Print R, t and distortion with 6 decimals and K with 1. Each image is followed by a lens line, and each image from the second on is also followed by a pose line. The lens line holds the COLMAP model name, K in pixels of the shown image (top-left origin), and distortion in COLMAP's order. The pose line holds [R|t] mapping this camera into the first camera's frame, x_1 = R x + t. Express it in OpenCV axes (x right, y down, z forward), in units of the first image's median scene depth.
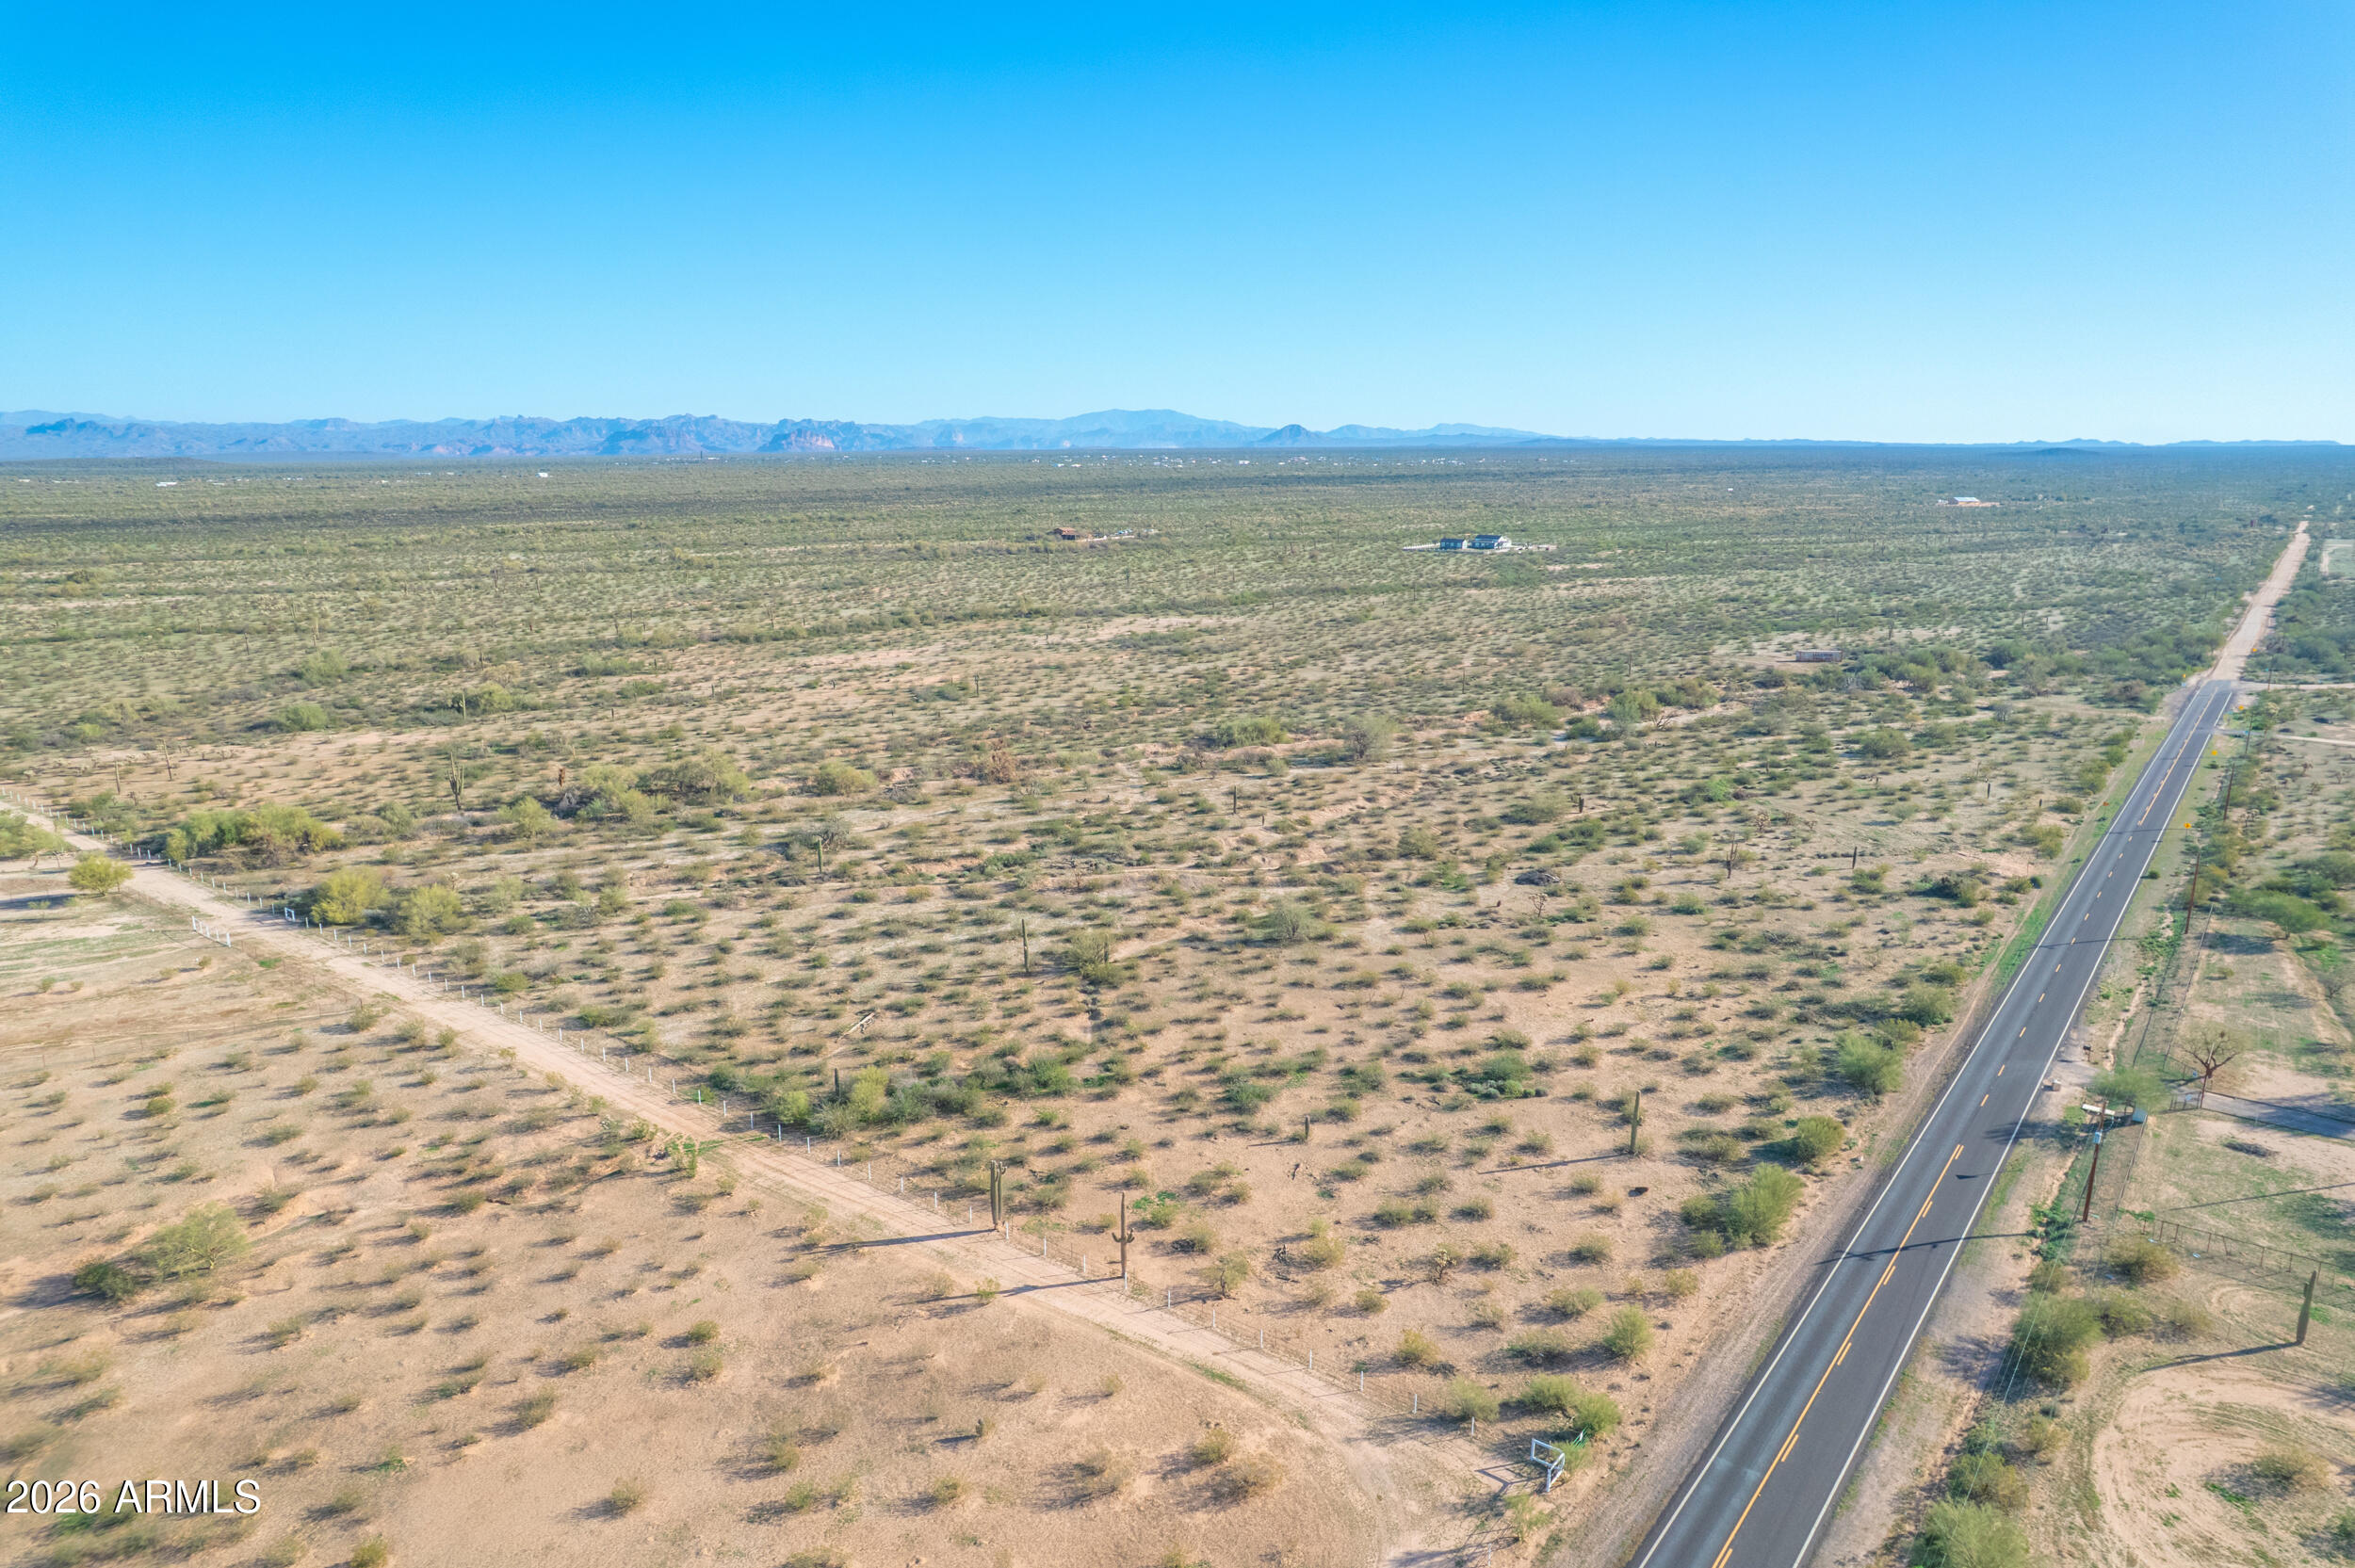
lens RADIAL K [[1509.3, 0, 1184.9], [0, 1509.3, 826.3], [0, 0, 1]] dist [-0.063521, 0.046443]
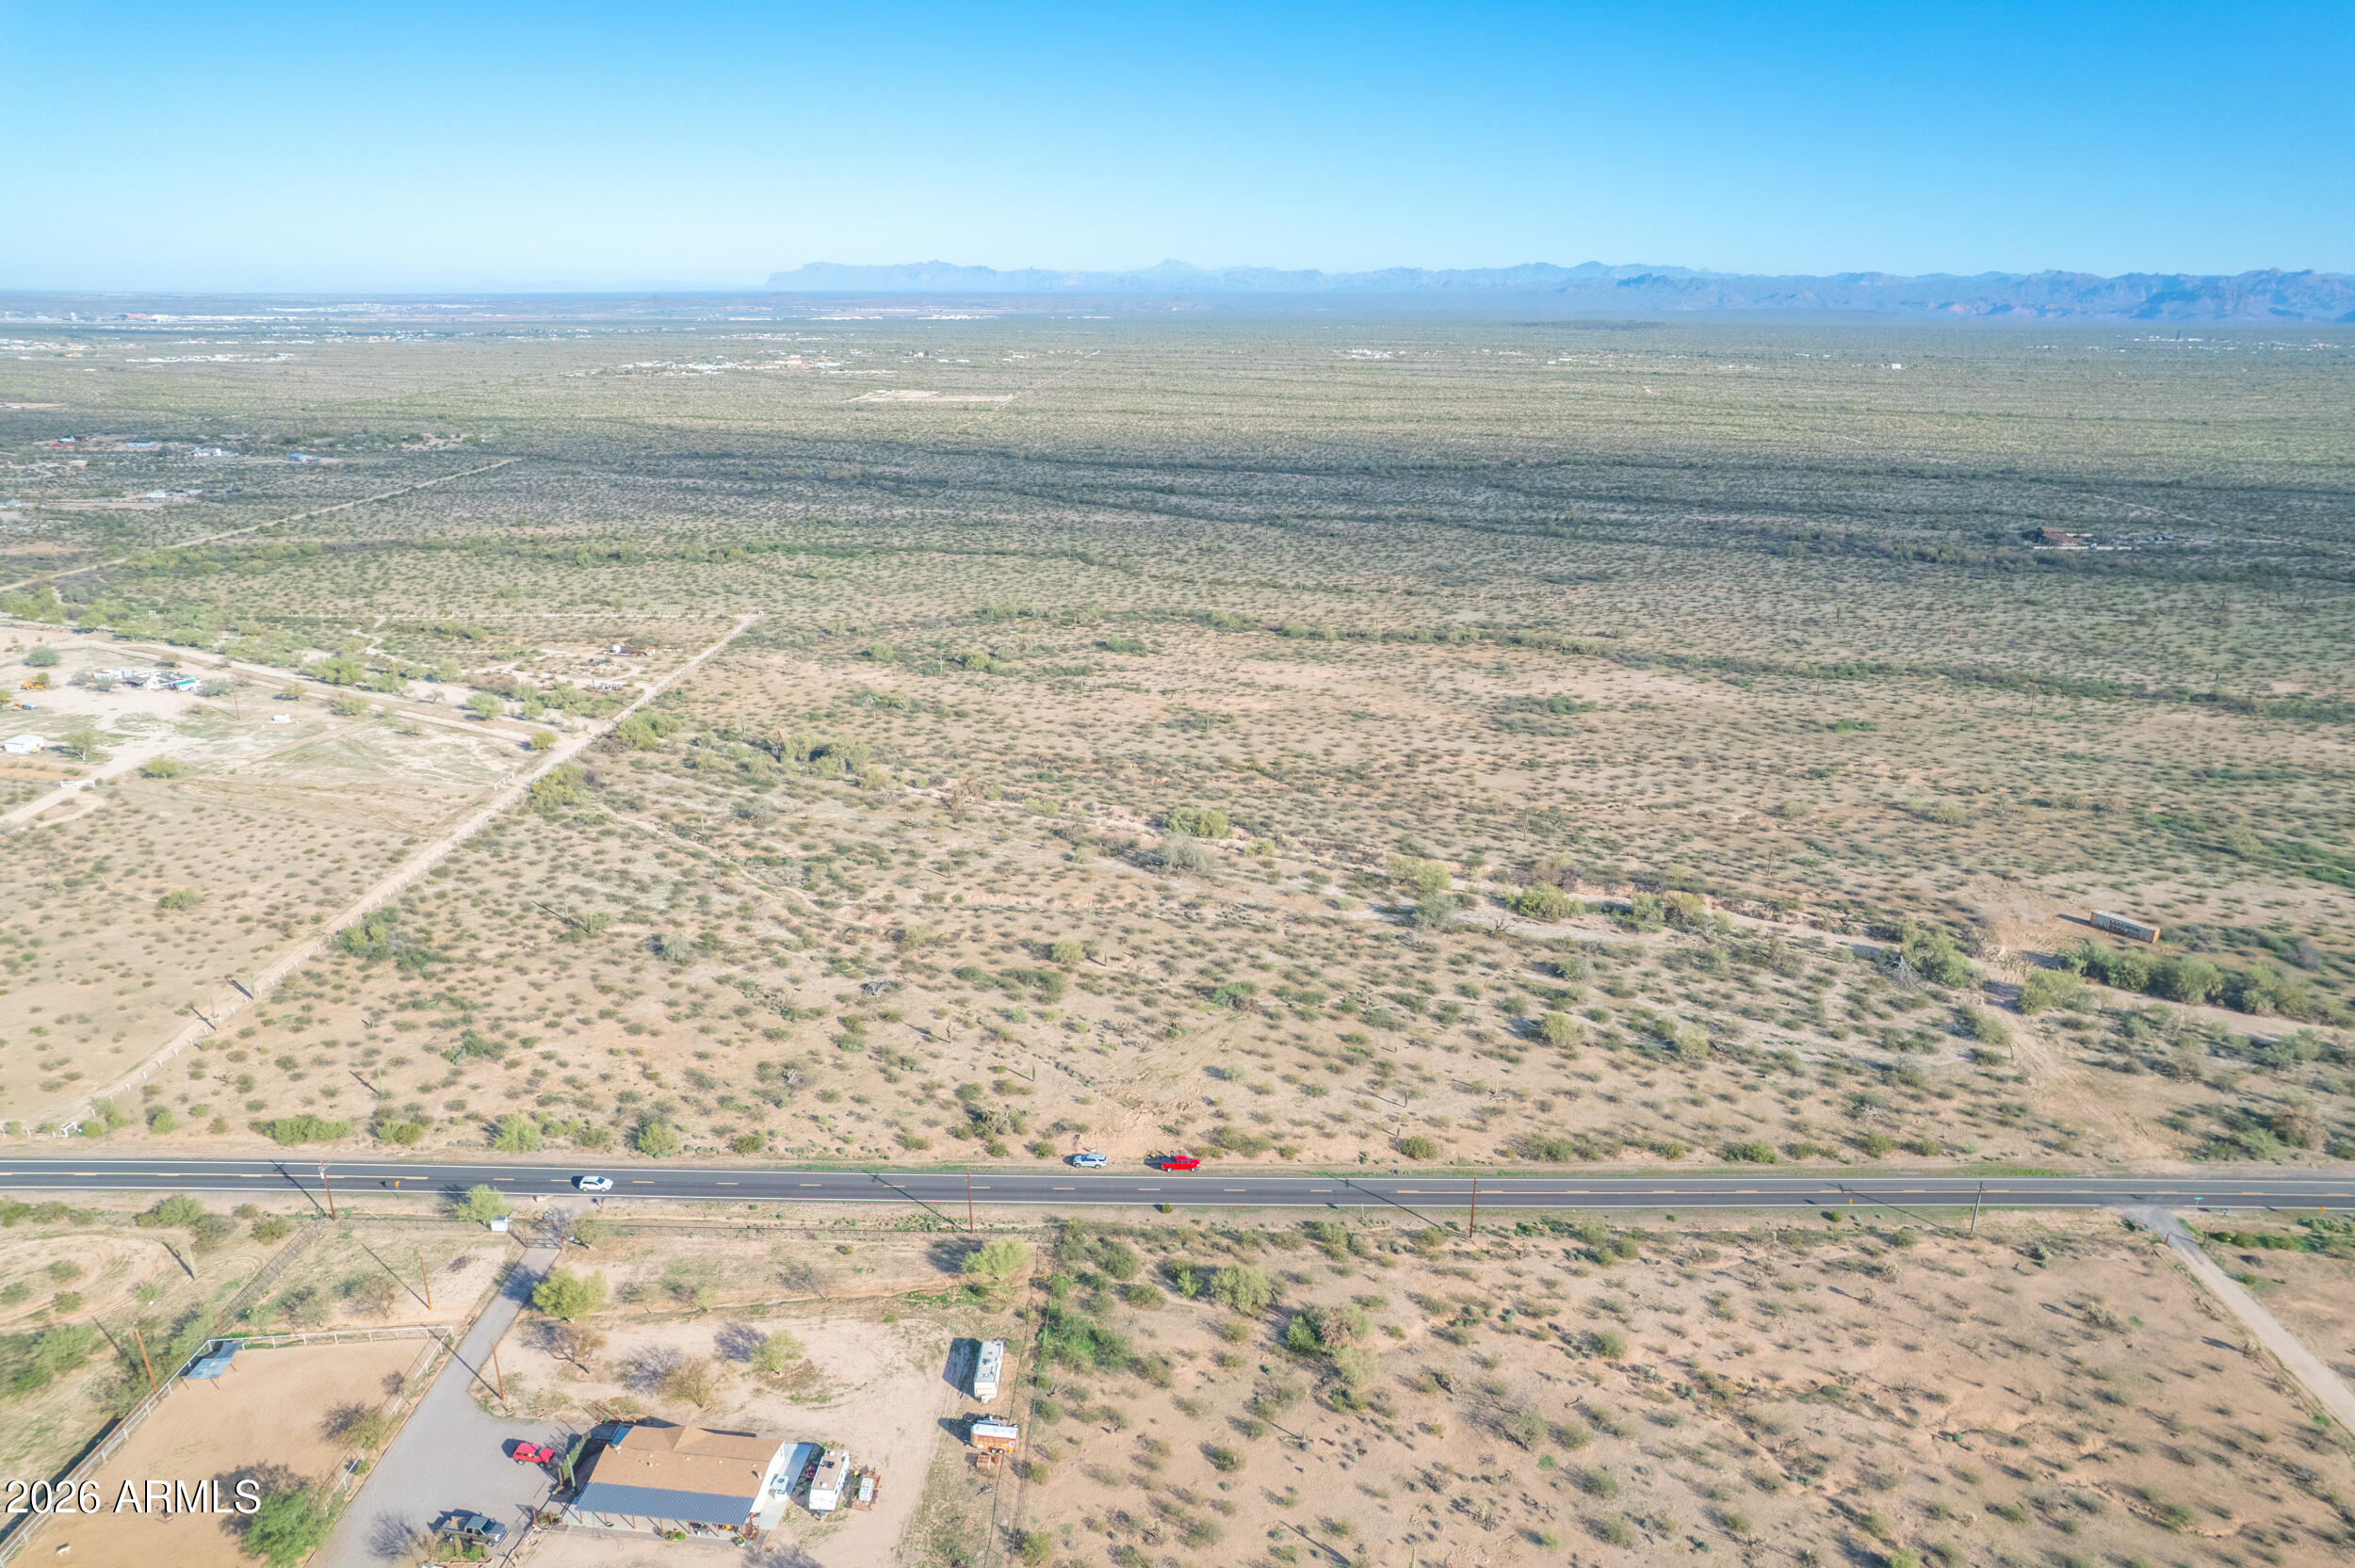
lens RADIAL K [[1509.3, 0, 1171.2], [0, 1509.3, 791.7], [0, 0, 1]] dist [-0.063521, 0.046443]
pose [[0.593283, 0.254174, -0.763813, 1.815037], [-0.199065, 0.965698, 0.166734, -0.541767], [0.779992, 0.053127, 0.623530, 0.482351]]
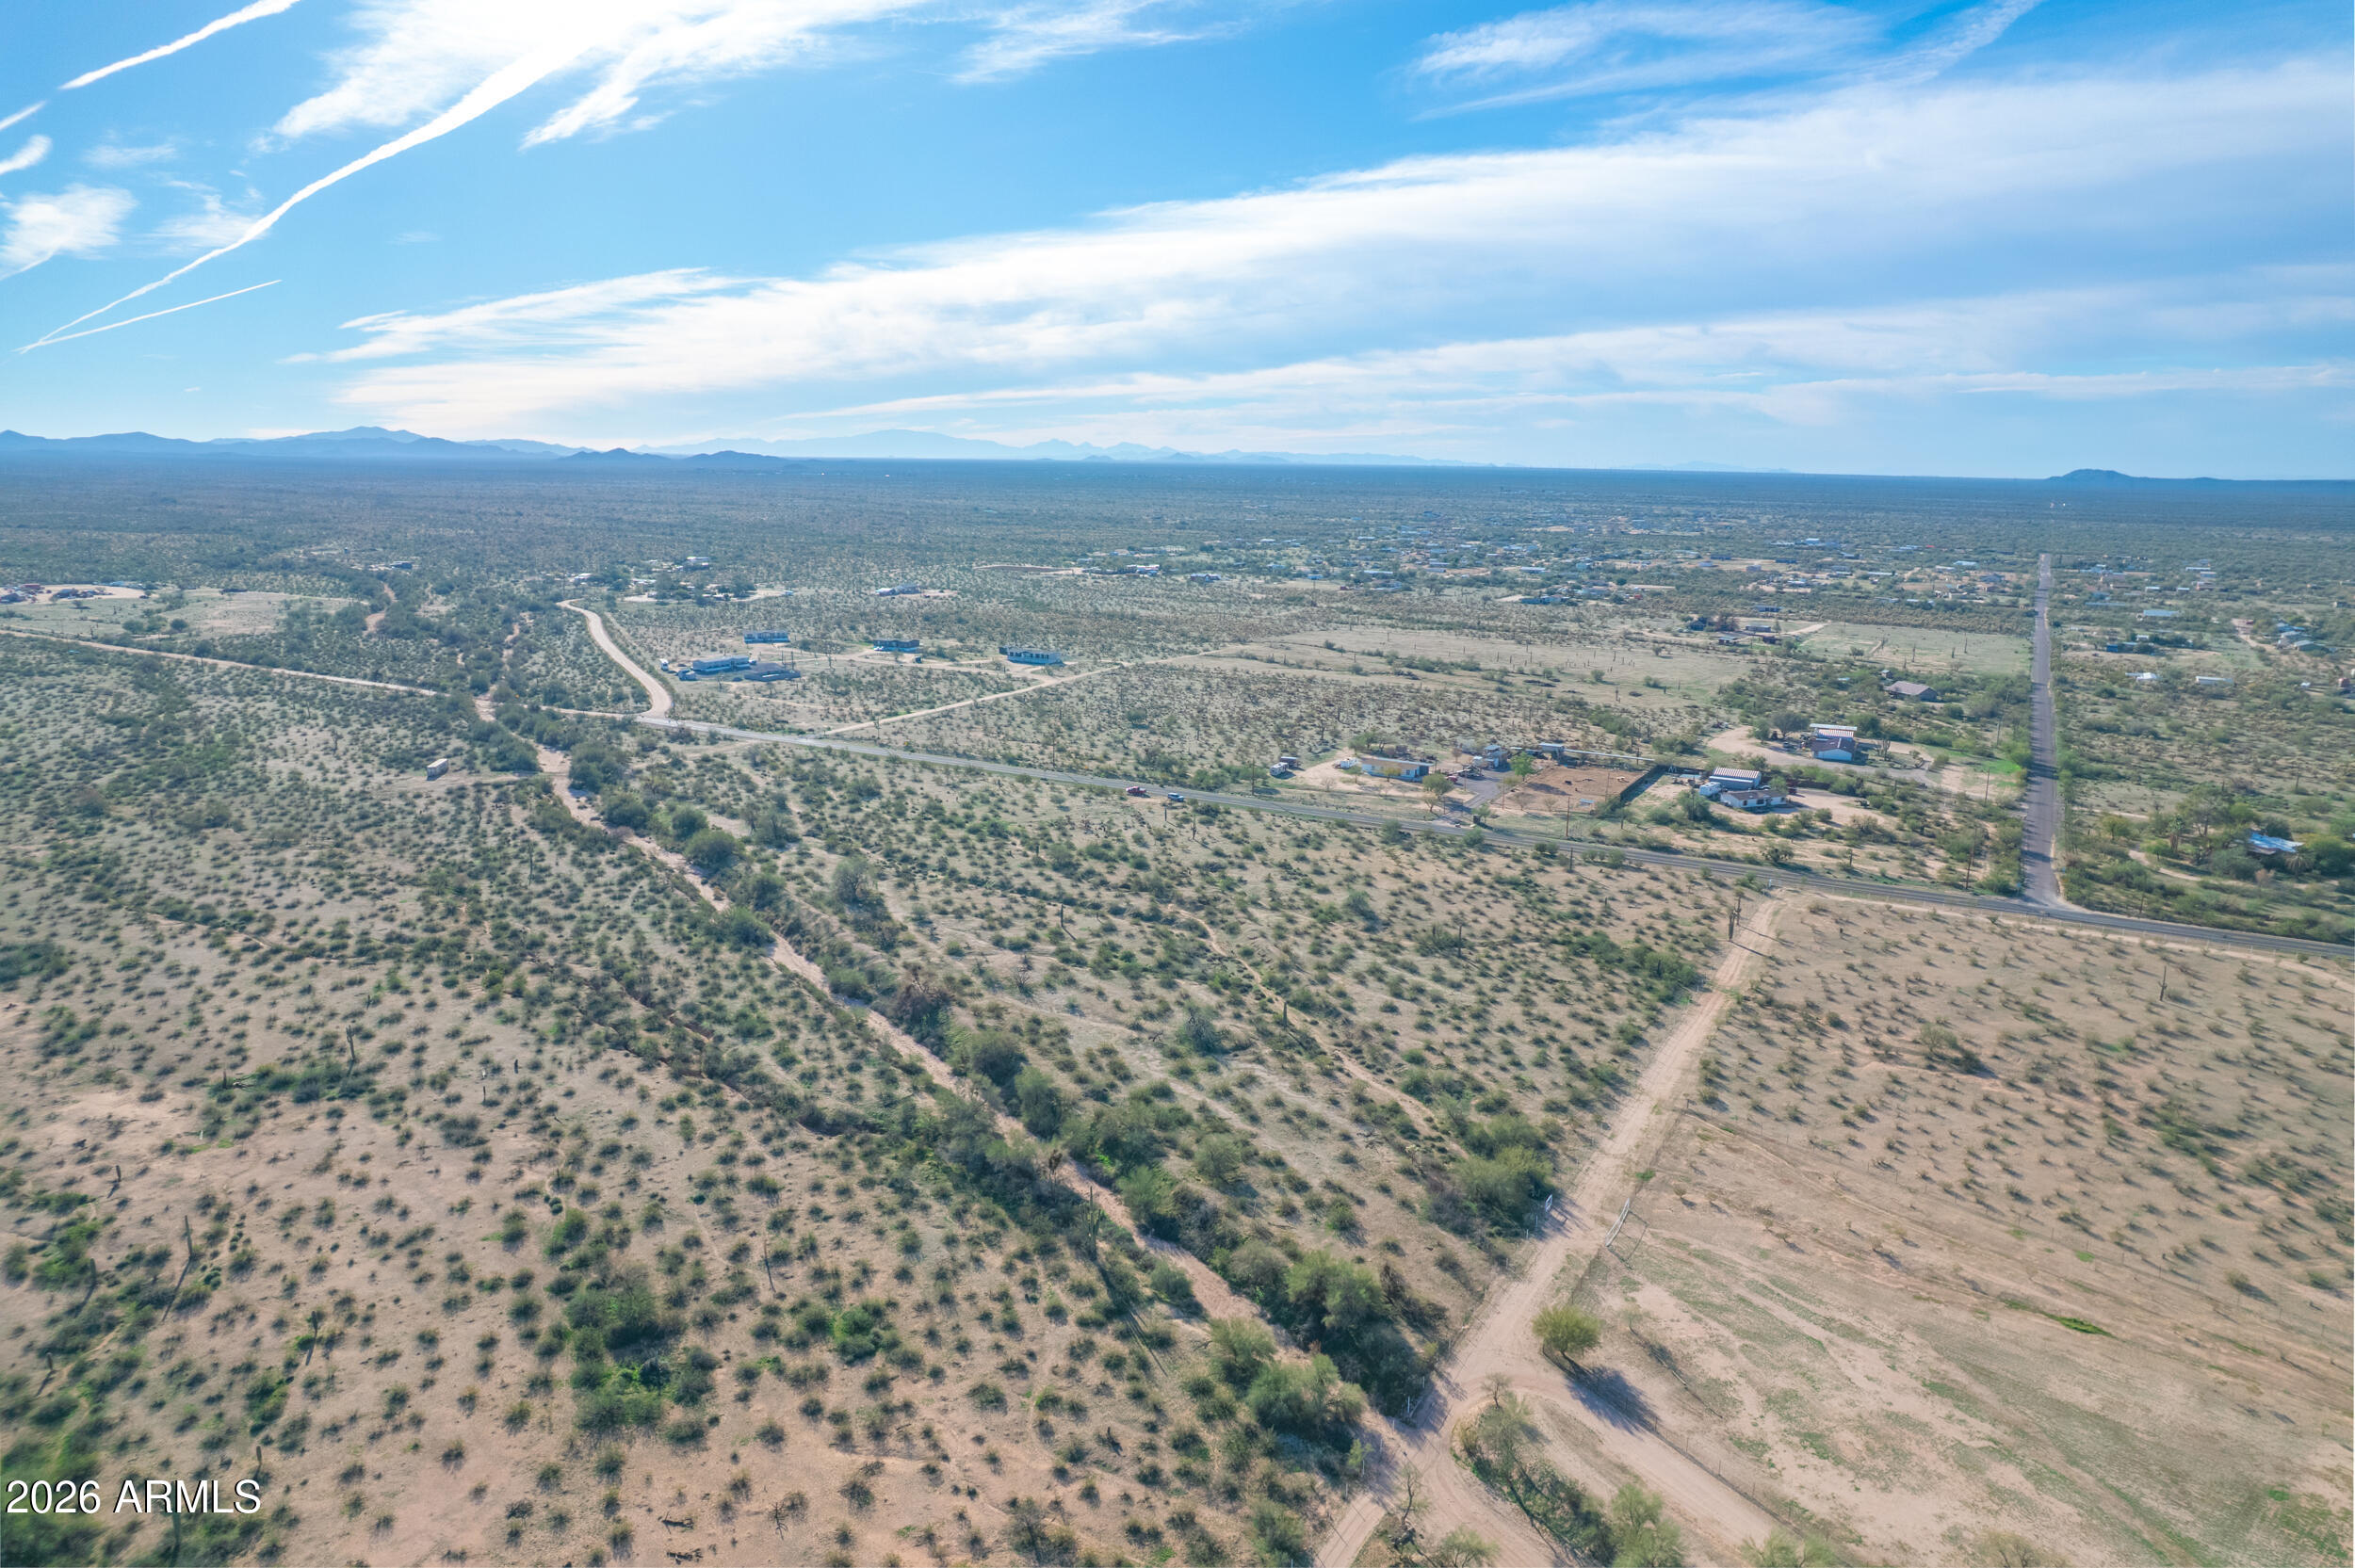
lens RADIAL K [[1509.3, 0, 1183.5], [0, 1509.3, 770.1], [0, 0, 1]] dist [-0.063521, 0.046443]
pose [[-0.133919, -0.207789, 0.968963, -1.812619], [0.237298, 0.942601, 0.234933, -0.623318], [-0.962162, 0.261395, -0.076925, 1.505564]]
